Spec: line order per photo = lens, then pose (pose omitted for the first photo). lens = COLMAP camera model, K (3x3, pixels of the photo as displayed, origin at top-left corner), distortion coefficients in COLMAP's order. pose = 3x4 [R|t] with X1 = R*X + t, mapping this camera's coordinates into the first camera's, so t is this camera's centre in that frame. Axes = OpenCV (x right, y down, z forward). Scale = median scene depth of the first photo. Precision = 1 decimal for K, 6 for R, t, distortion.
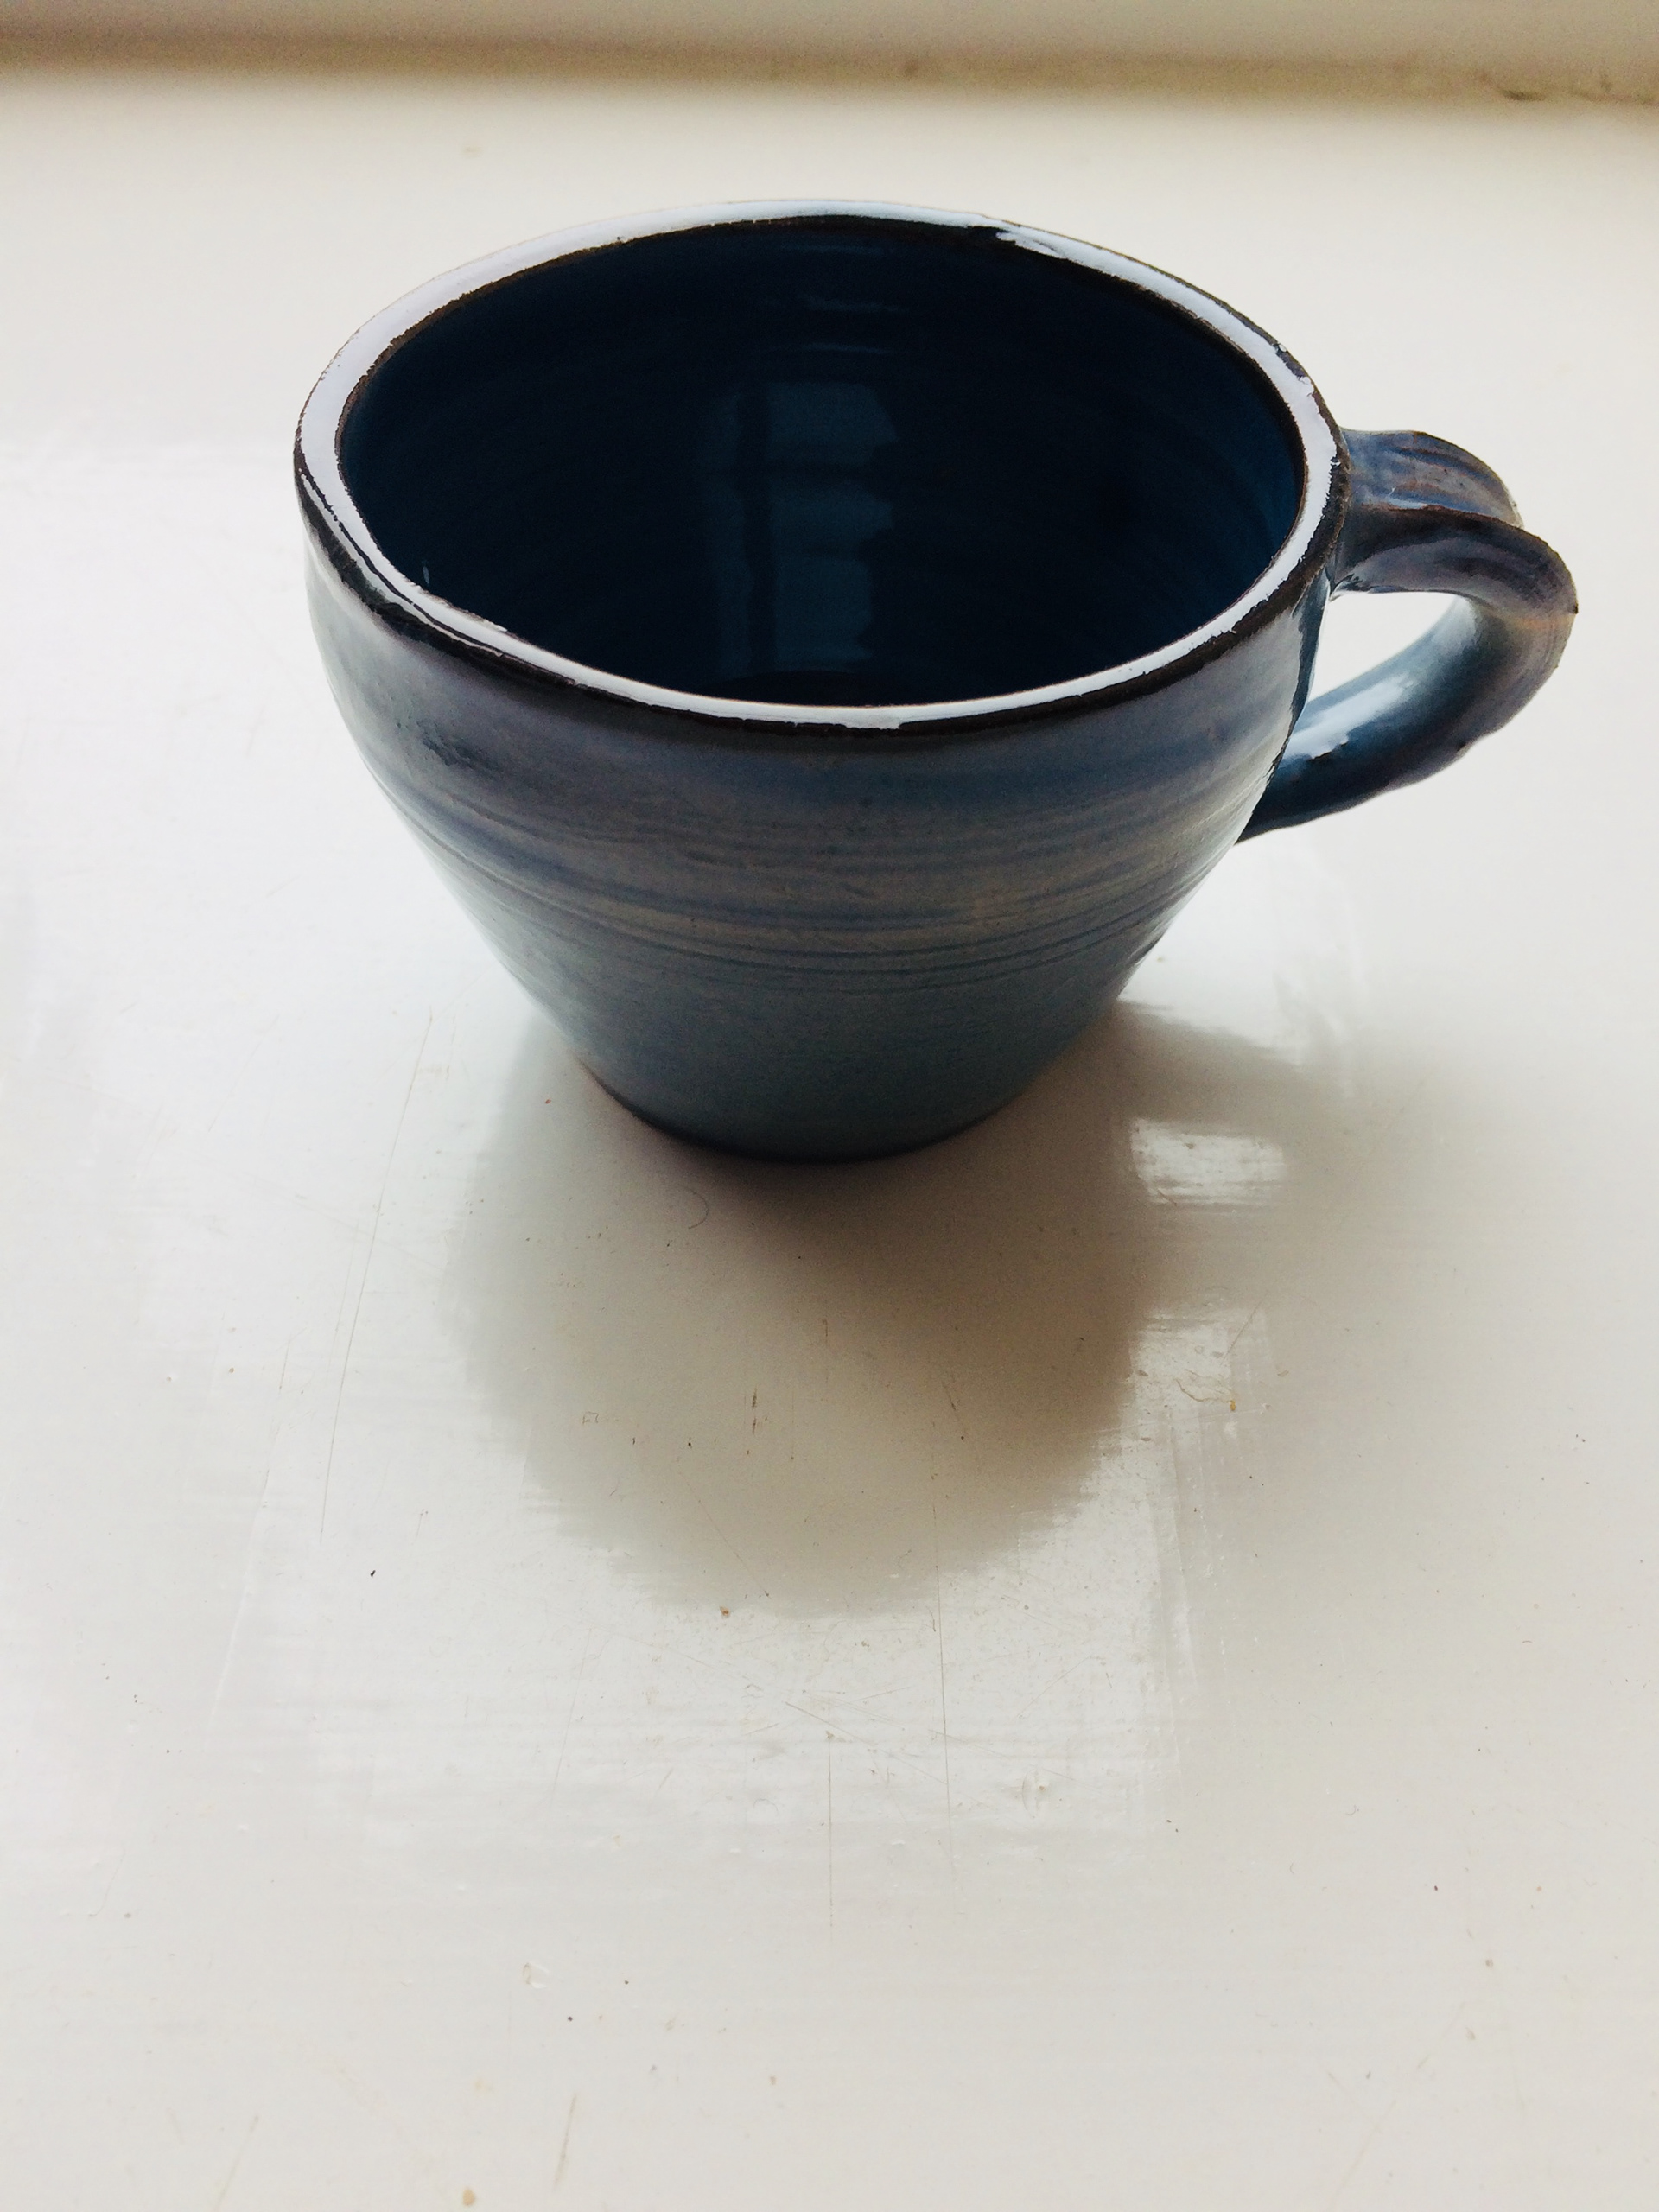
lens RADIAL K [[1920.3, 0, 822.5], [0, 1920.3, 1112.8], [0, 0, 1]] dist [0.020824, -0.047465]
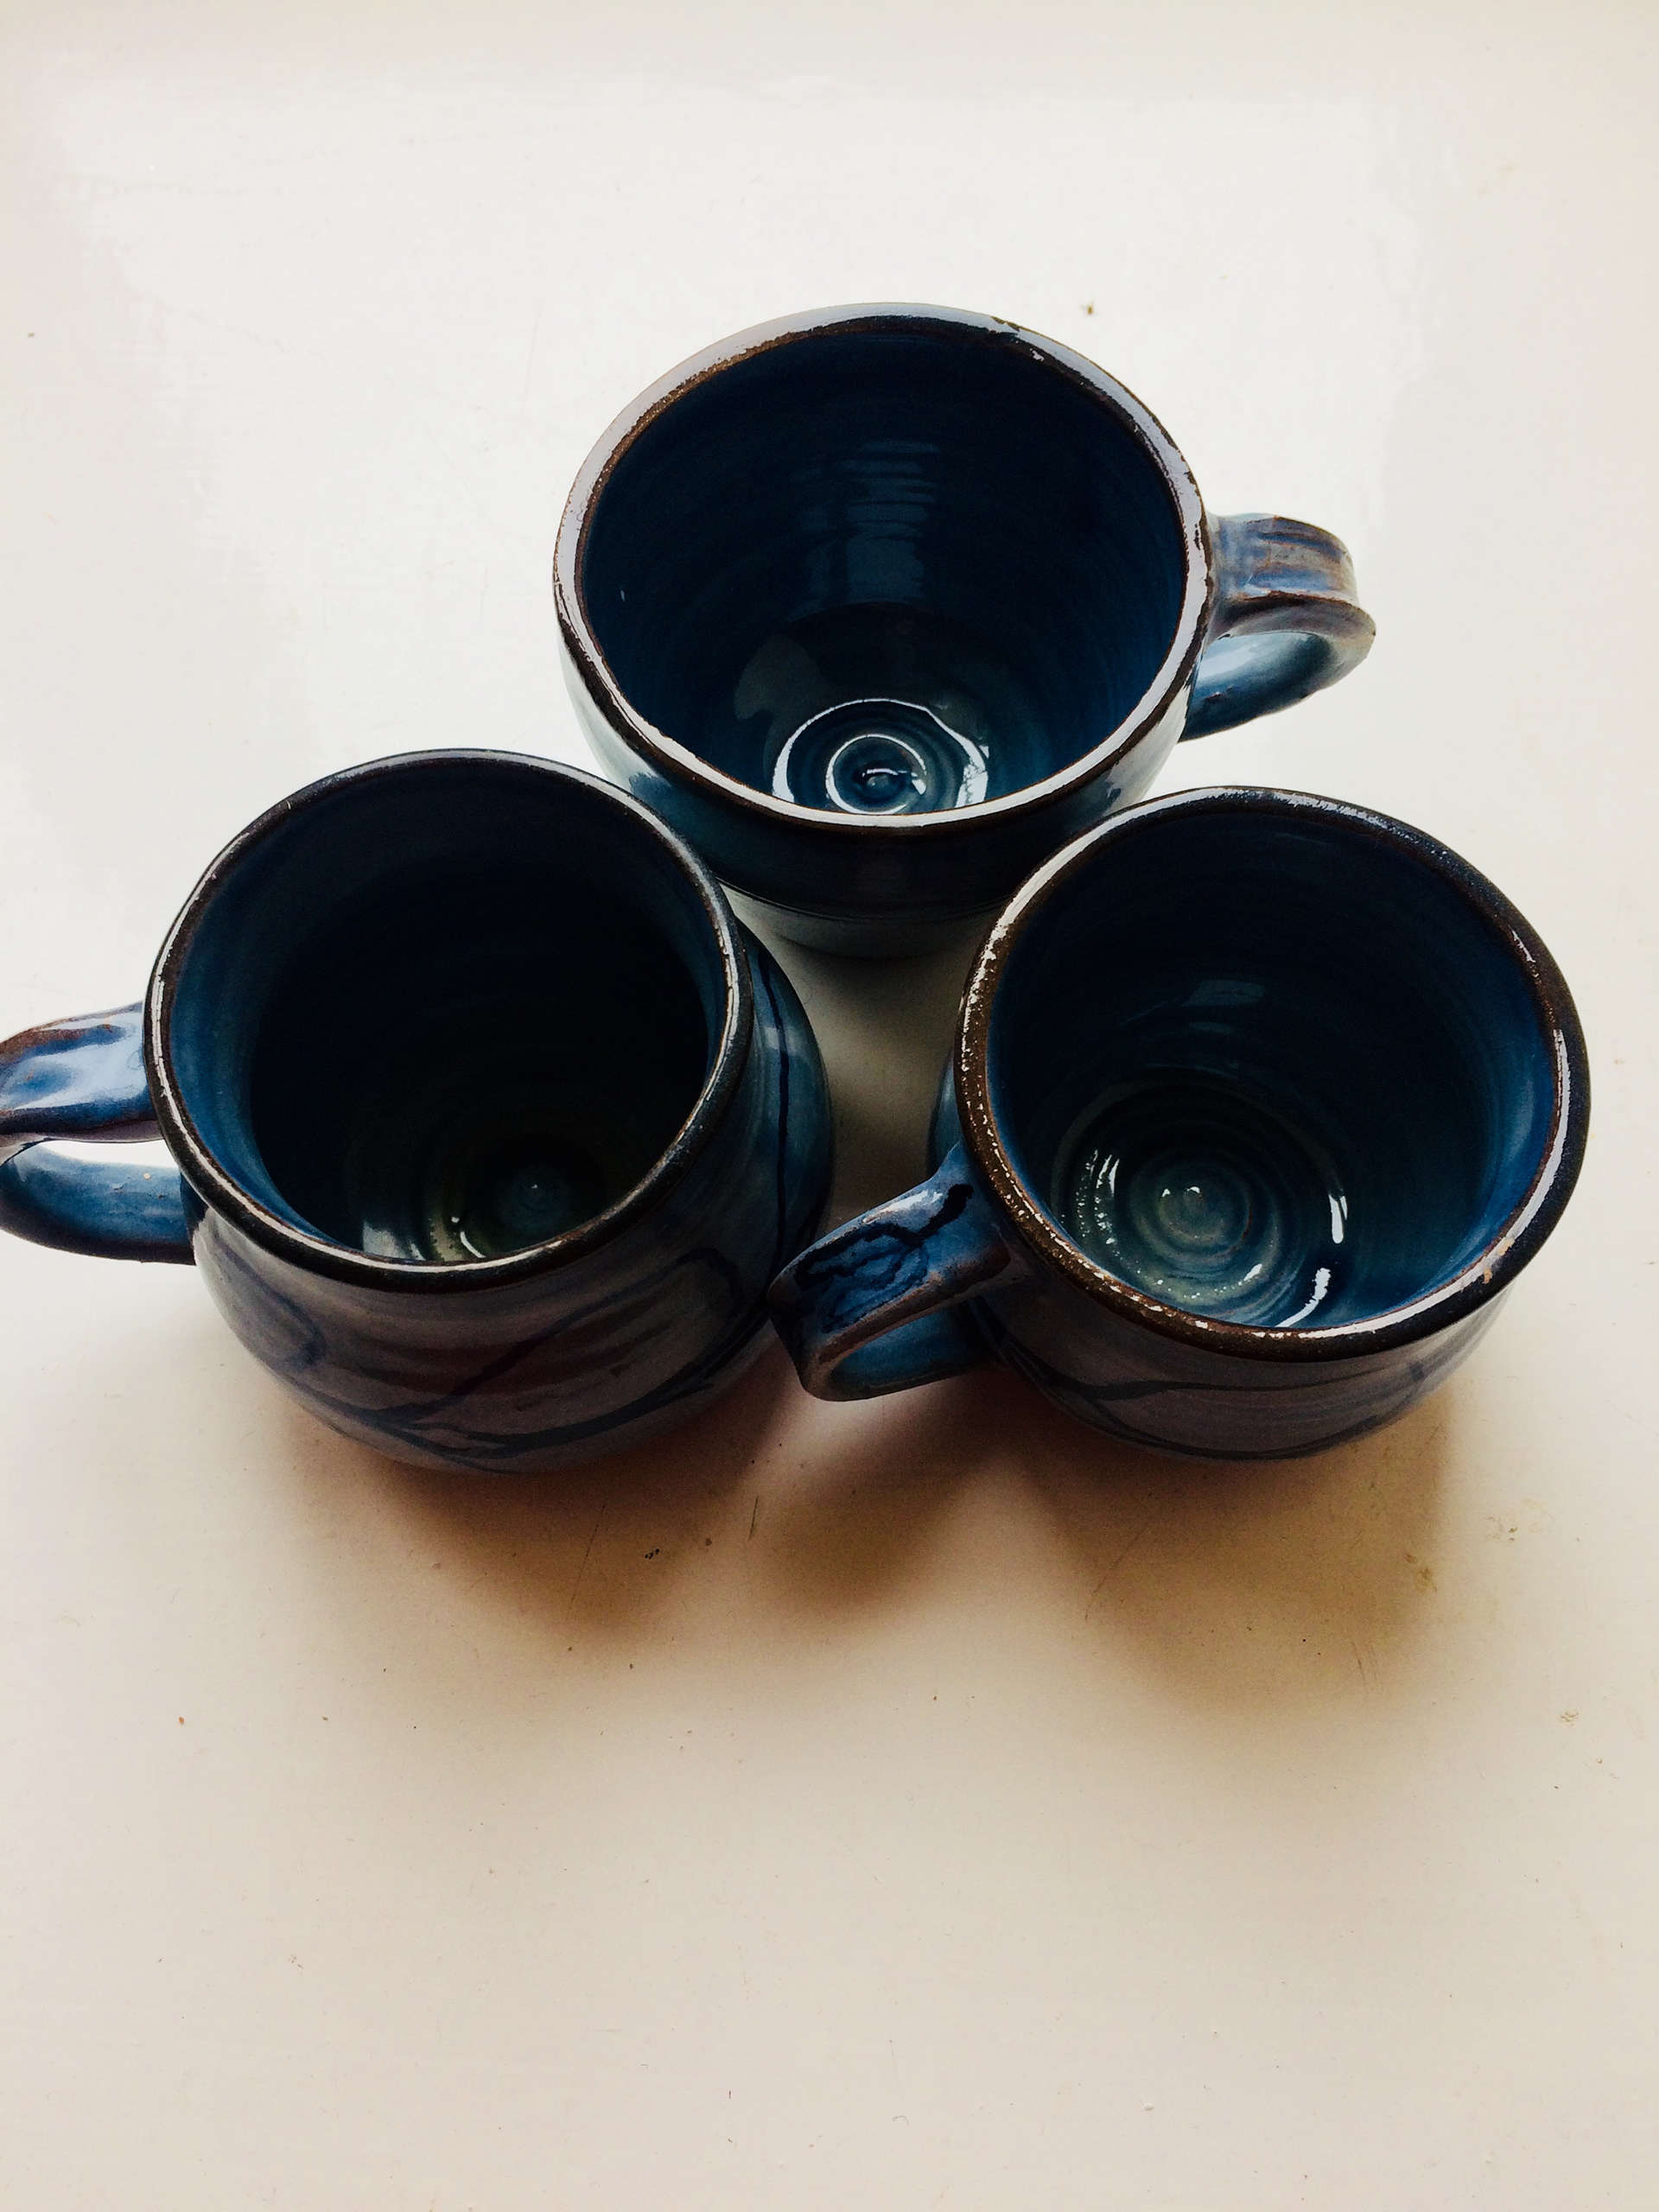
lens RADIAL K [[1920.3, 0, 829.2], [0, 1920.3, 1109.2], [0, 0, 1]] dist [0.020824, -0.047465]
pose [[0.999265, 0.005276, -0.037978, 0.018583], [0.007603, 0.943554, 0.331131, -0.435175], [0.037581, -0.331176, 0.942820, -0.615896]]
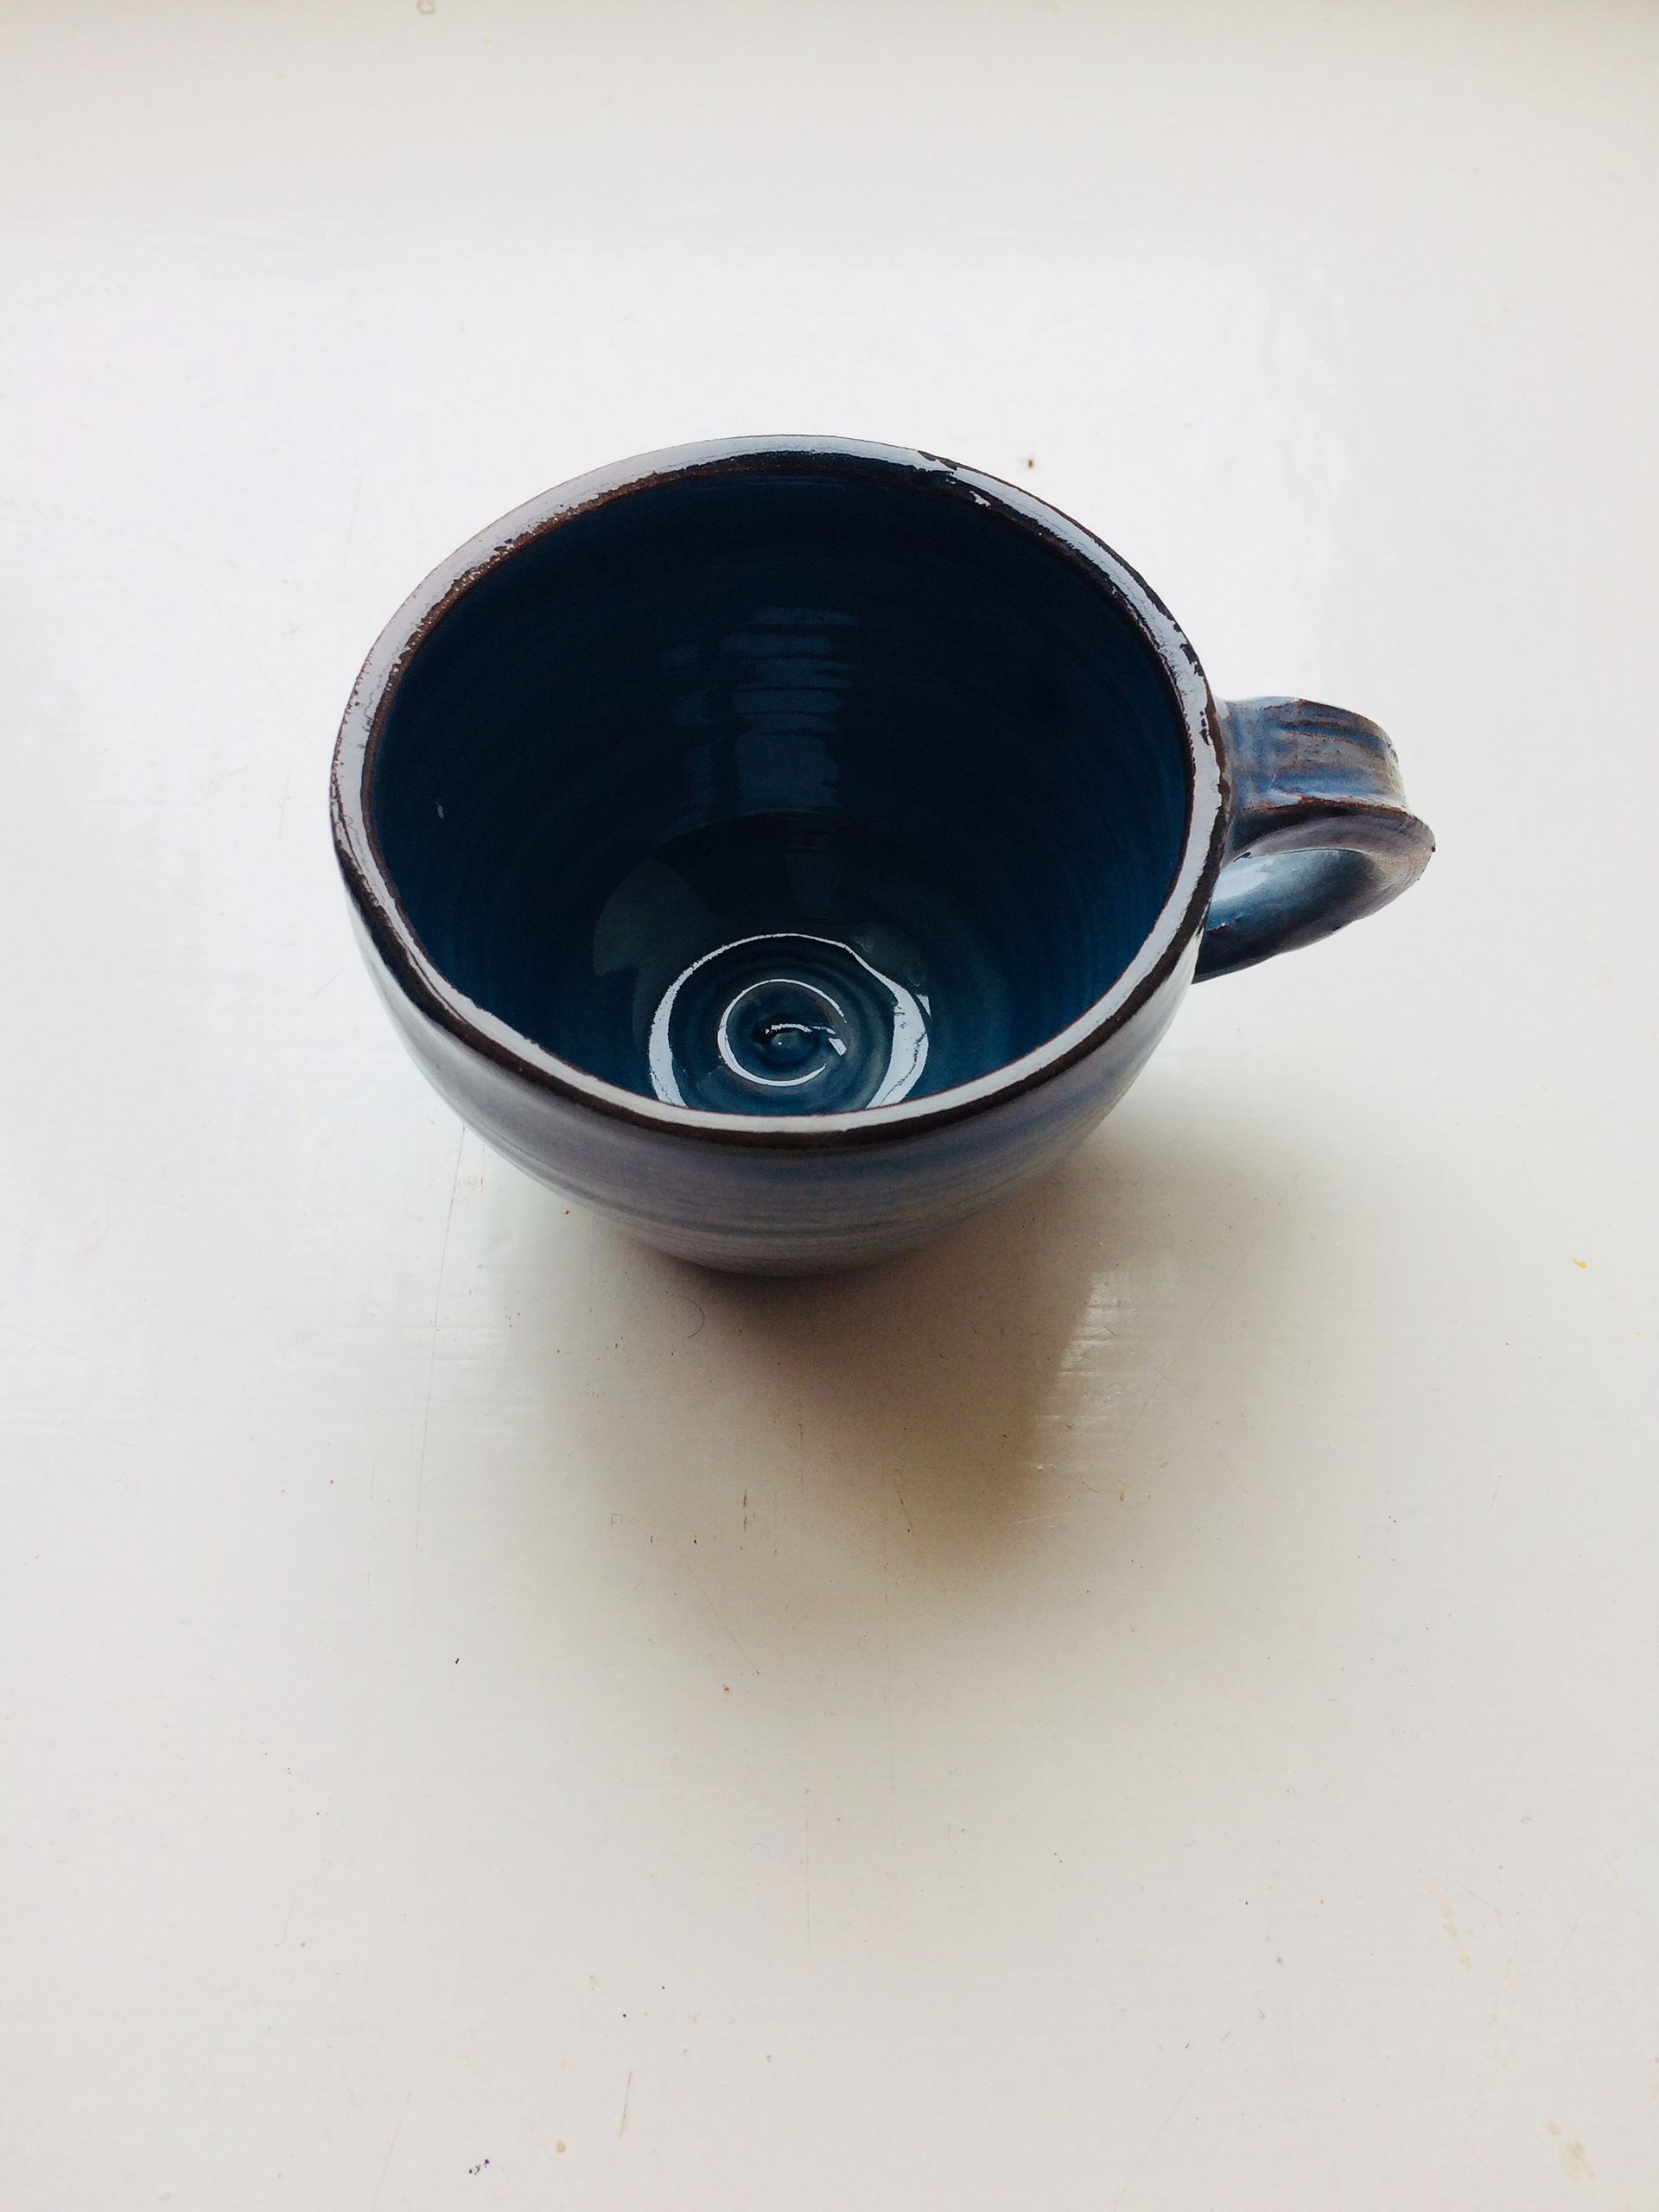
lens RADIAL K [[1920.3, 0, 818.1], [0, 1920.3, 1093.8], [0, 0, 1]] dist [0.020824, -0.047465]
pose [[0.999853, -0.016789, -0.003529, 0.022142], [0.017149, 0.972051, 0.234142, -0.415967], [-0.000501, -0.234168, 0.972196, -0.173834]]
